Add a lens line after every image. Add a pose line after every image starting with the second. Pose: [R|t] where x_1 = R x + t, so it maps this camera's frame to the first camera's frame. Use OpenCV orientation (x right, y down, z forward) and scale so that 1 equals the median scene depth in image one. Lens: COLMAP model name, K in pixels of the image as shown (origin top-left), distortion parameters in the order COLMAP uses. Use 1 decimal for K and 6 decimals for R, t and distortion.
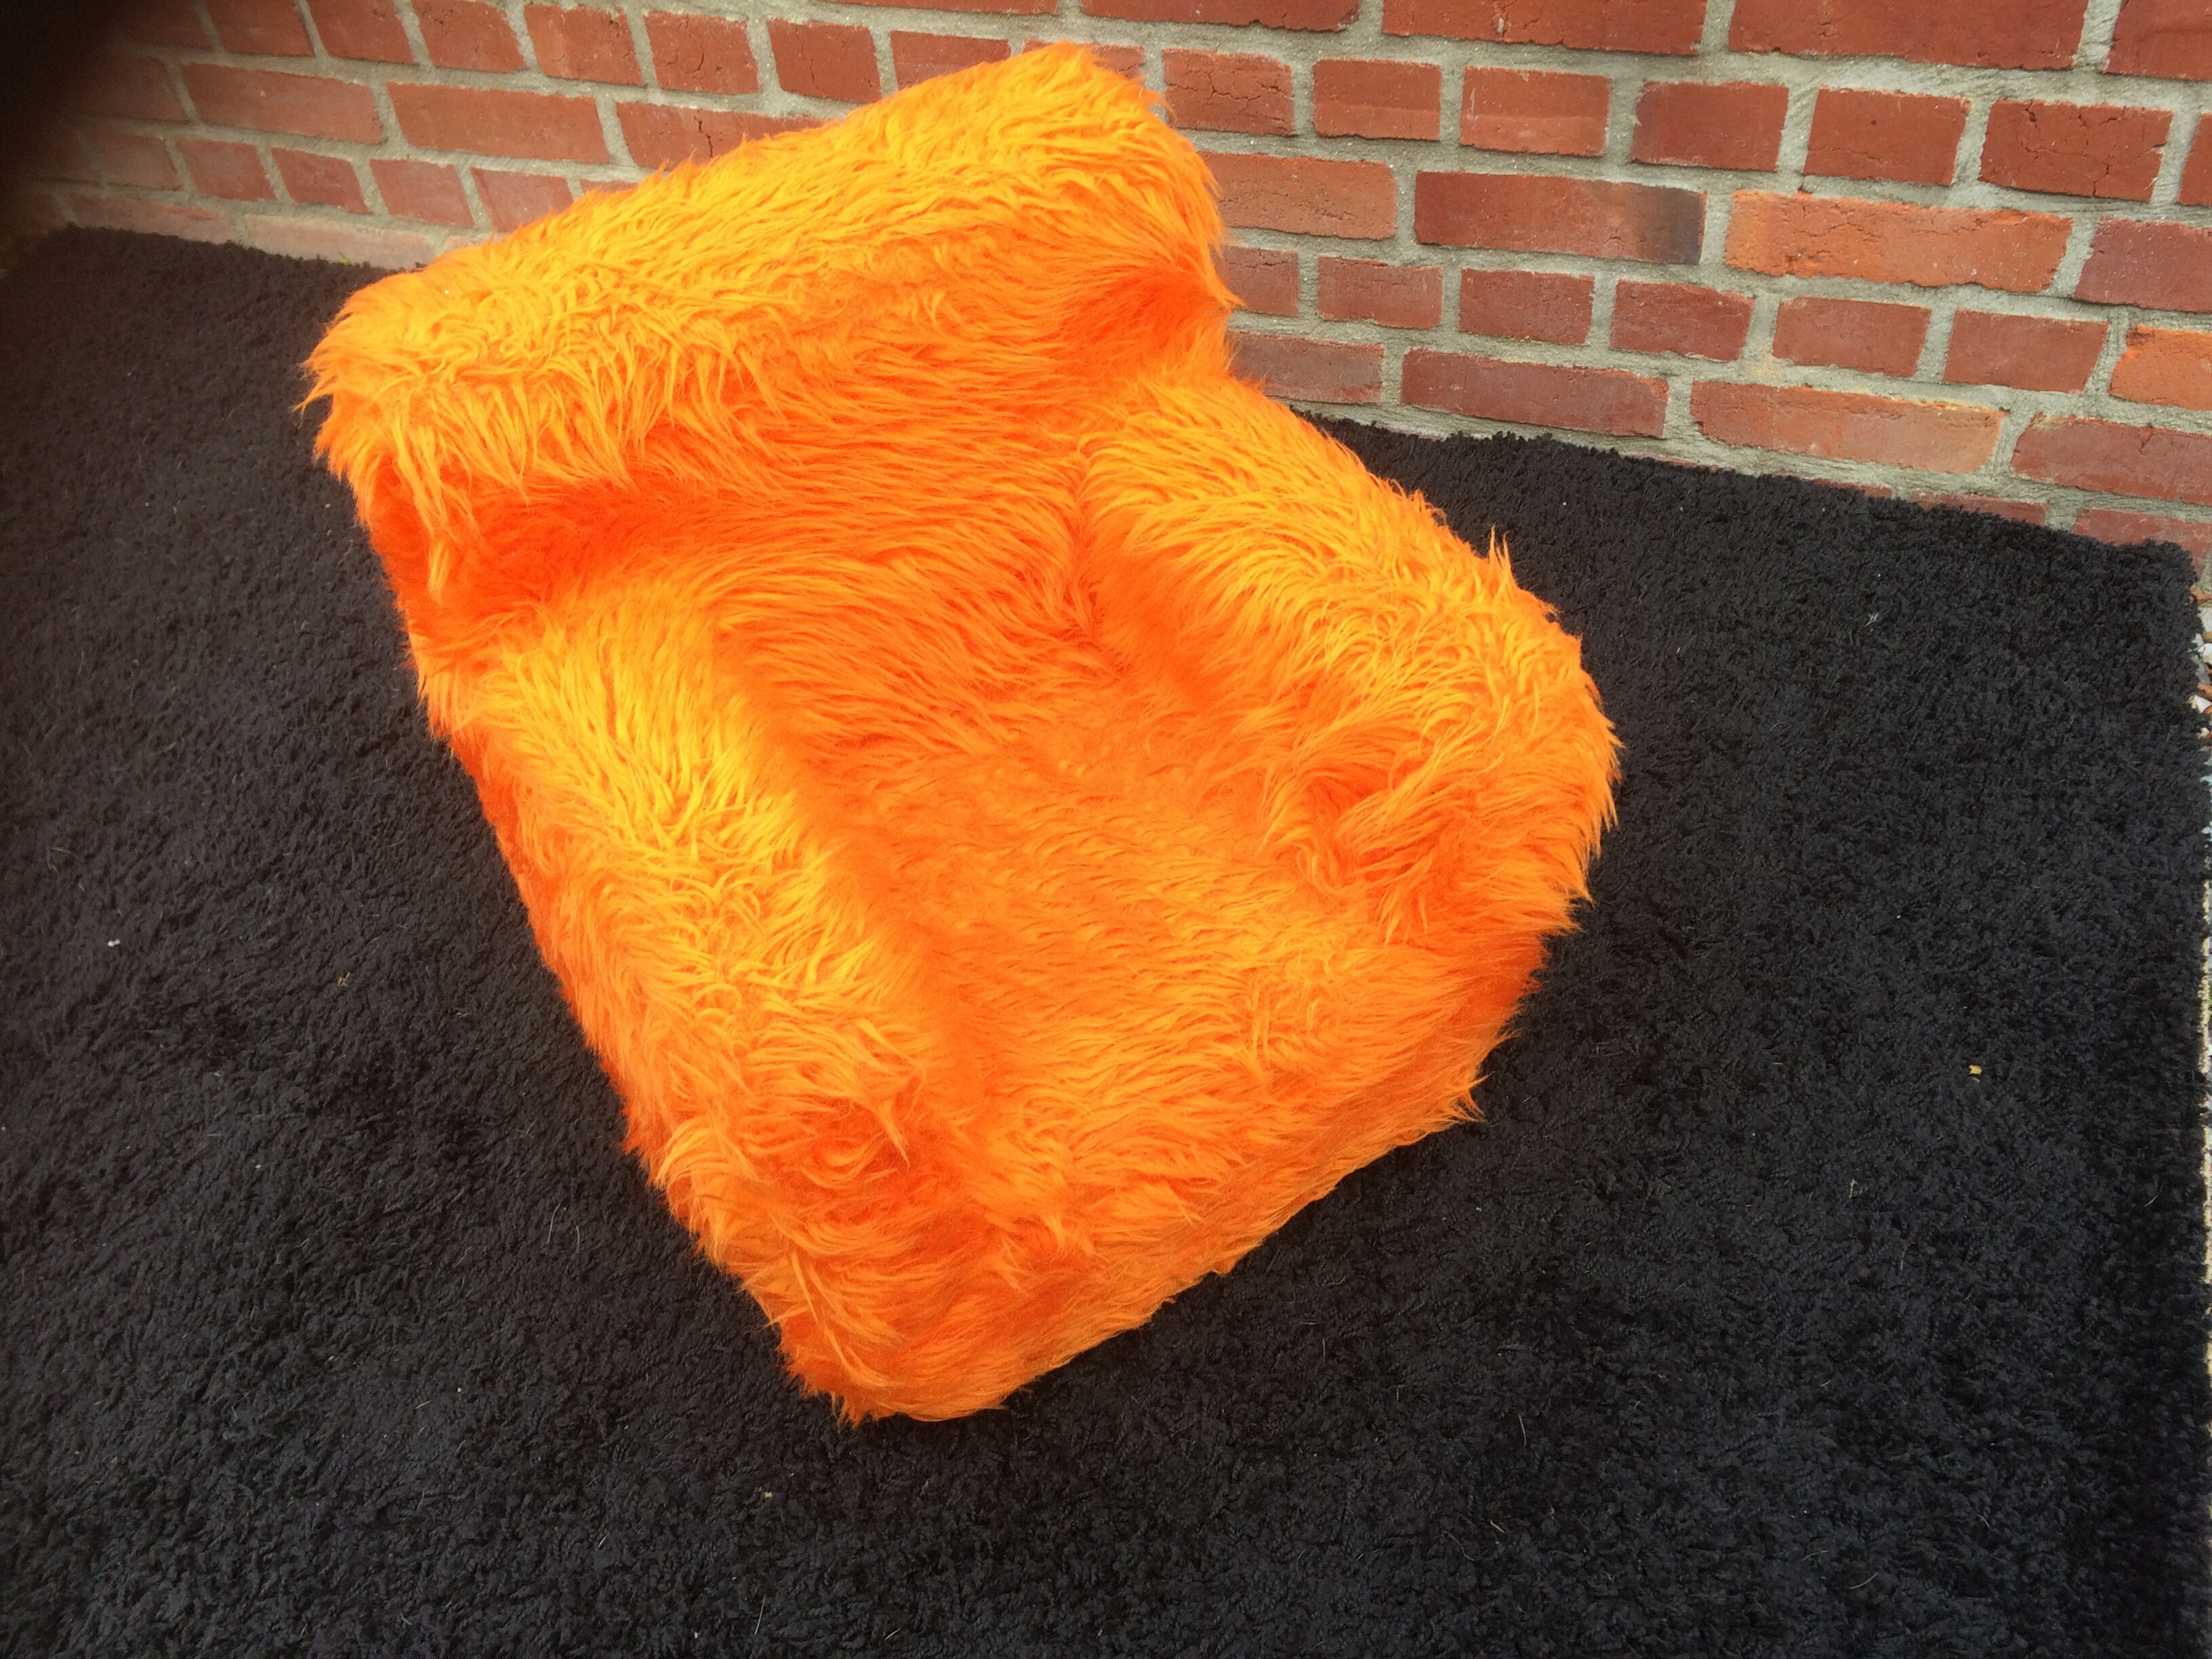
lens RADIAL K [[1948.2, 0, 1106.0], [0, 1948.2, 829.5], [0, 0, 1]] dist [0.106928, -0.141062]
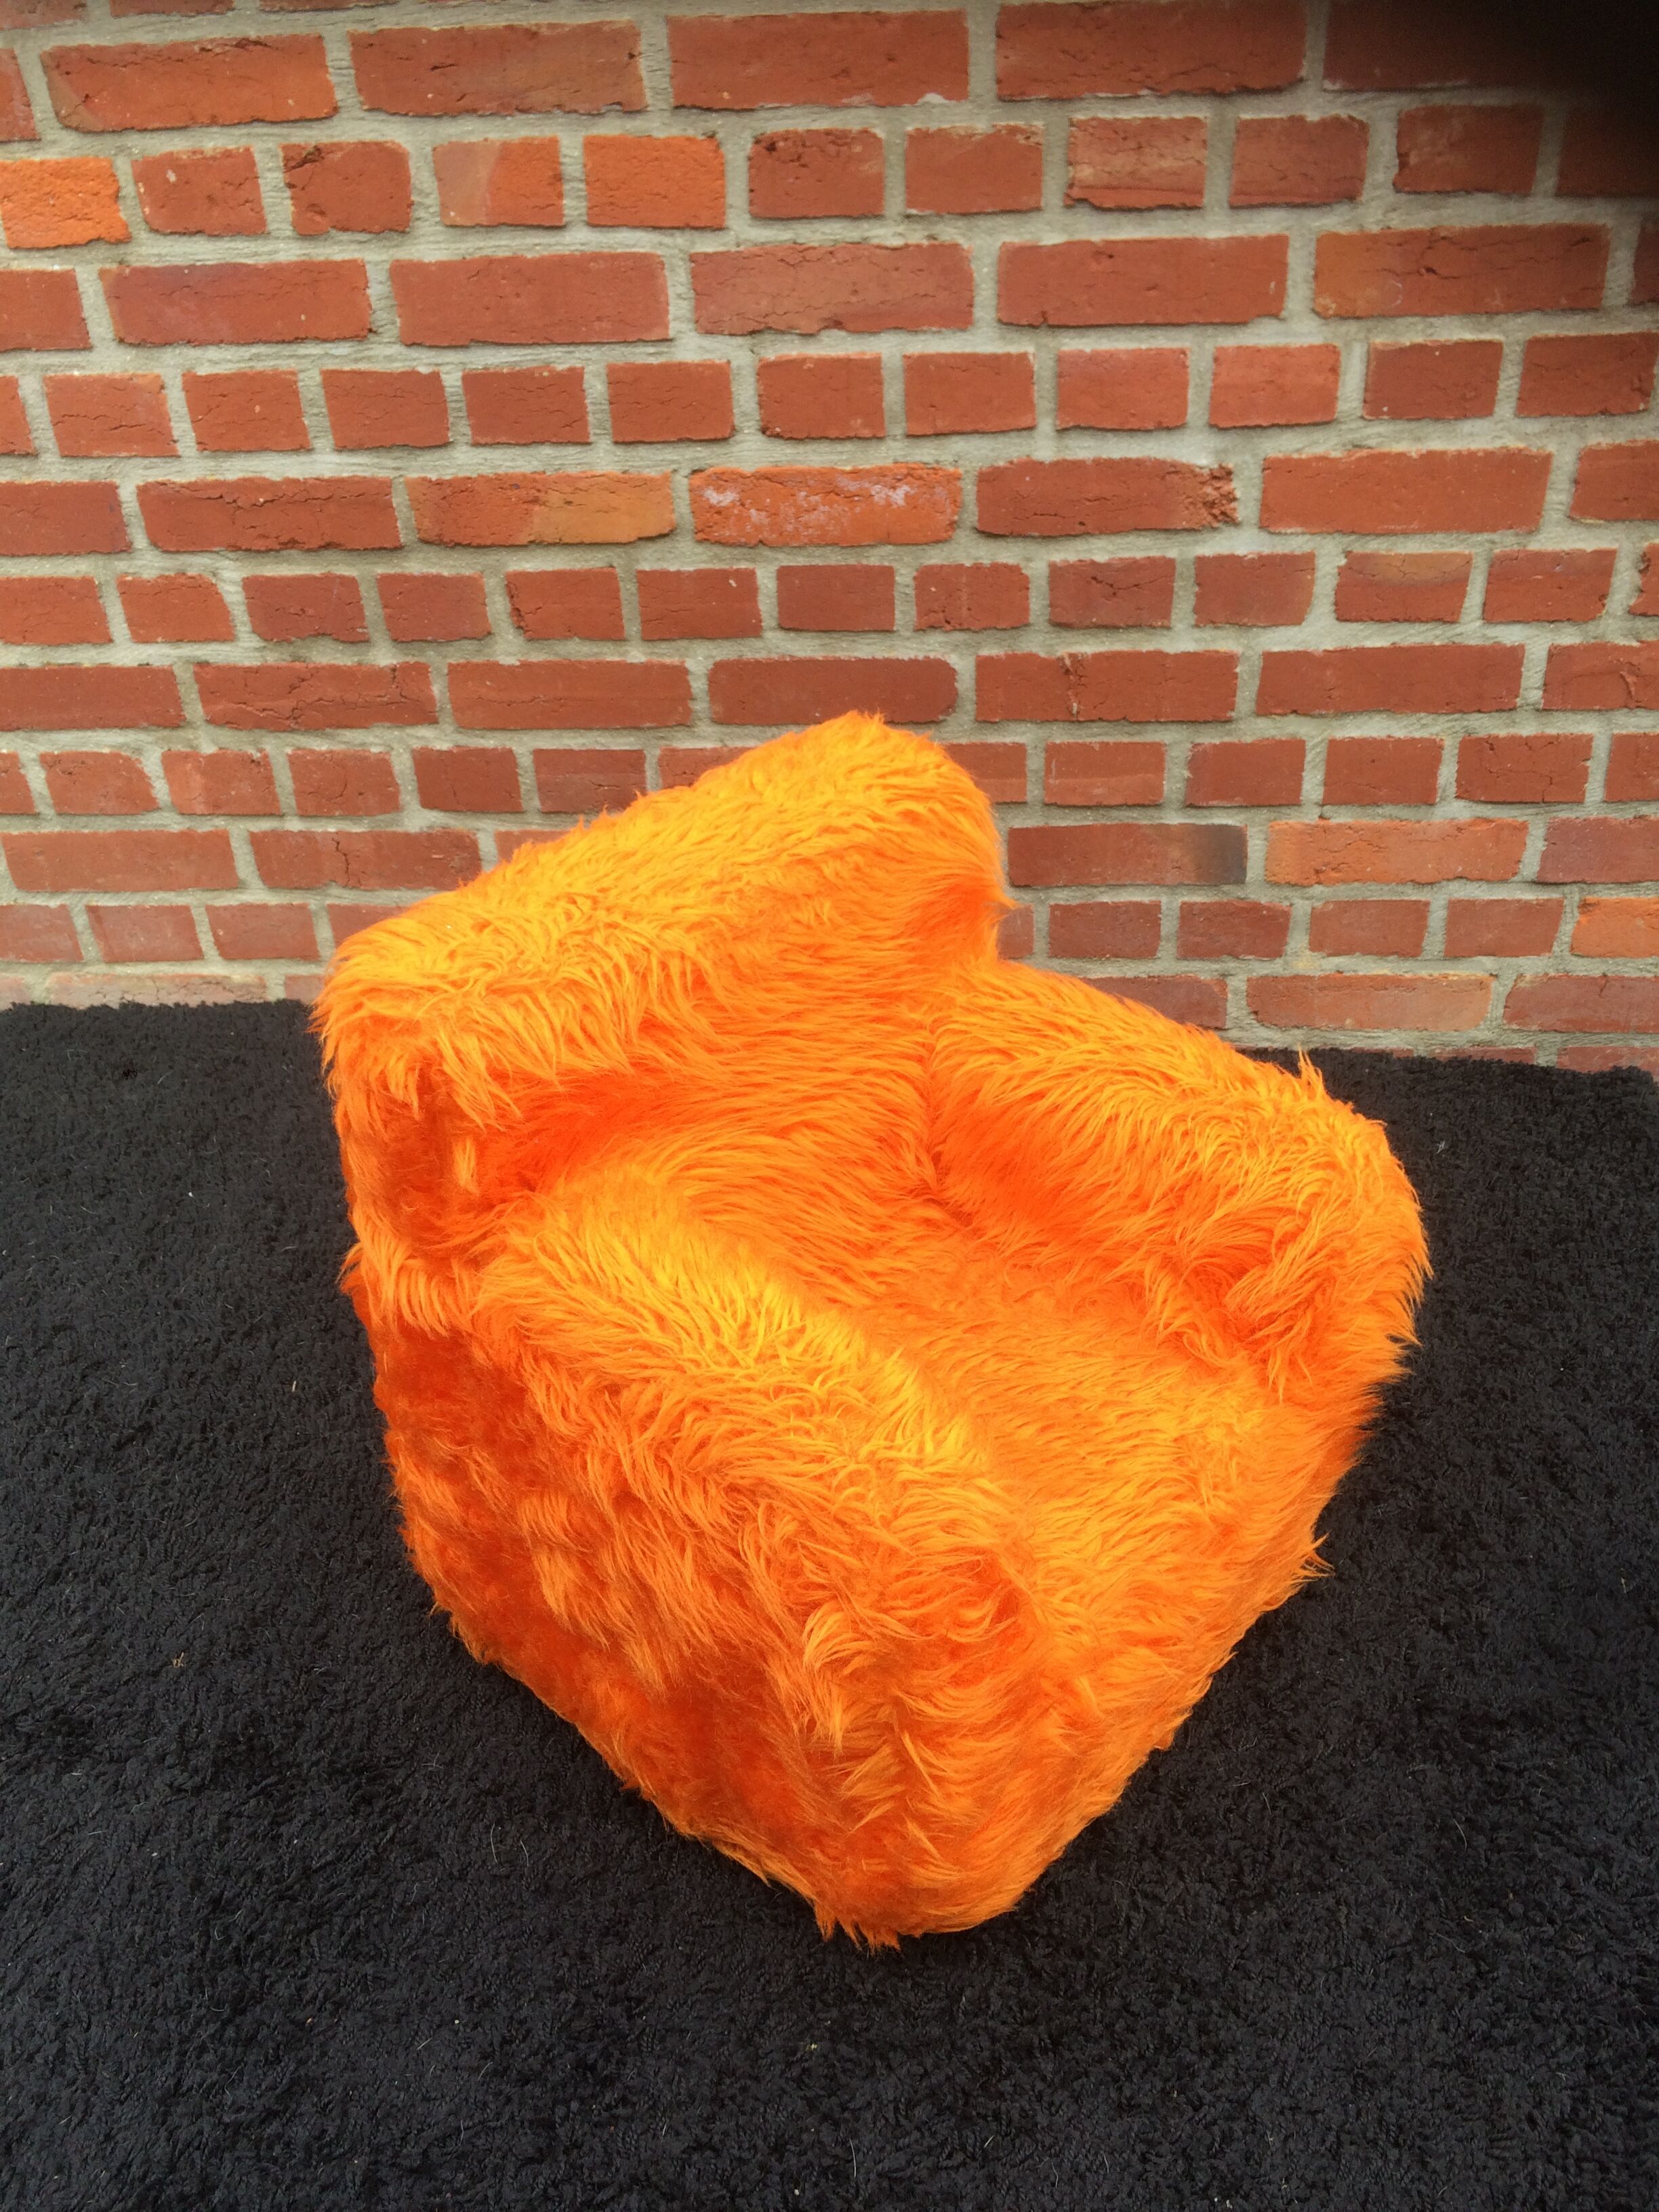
lens RADIAL K [[1948.2, 0, 865.6], [0, 1948.2, 1101.2], [0, 0, 1]] dist [0.106928, -0.141062]
pose [[0.961926, -0.104158, 0.252685, -0.298669], [0.160264, 0.963866, -0.212784, 0.077668], [-0.221392, 0.245179, 0.943861, -0.069064]]
